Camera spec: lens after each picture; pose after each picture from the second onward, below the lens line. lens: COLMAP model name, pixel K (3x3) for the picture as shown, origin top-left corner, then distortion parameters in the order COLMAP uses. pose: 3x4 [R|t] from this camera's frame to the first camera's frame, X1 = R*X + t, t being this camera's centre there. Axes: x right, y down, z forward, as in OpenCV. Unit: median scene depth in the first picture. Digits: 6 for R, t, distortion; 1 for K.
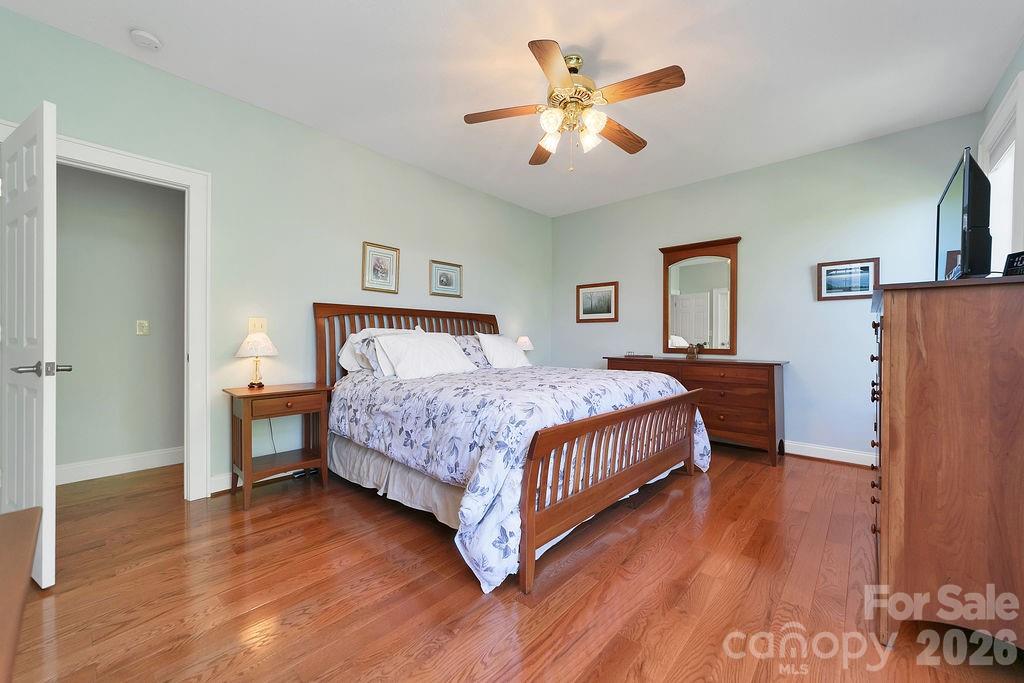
lens RADIAL K [[393.8, 0, 516.7], [0, 393.8, 339.3], [0, 0, 1]] dist [-0.010295, 0.005811]
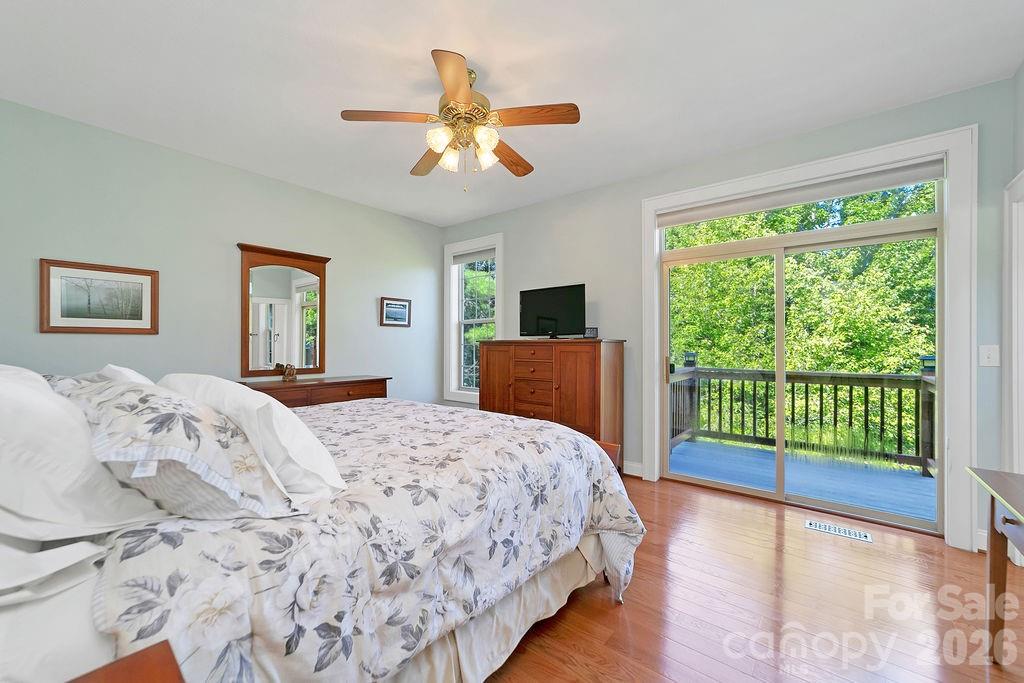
lens RADIAL K [[393.8, 0, 516.4], [0, 393.8, 344.9], [0, 0, 1]] dist [-0.010295, 0.005811]
pose [[-0.027368, -0.004776, 0.999614, -0.471872], [-0.001195, 0.999988, 0.004745, -0.038508], [-0.999625, -0.001065, -0.027374, 0.530891]]
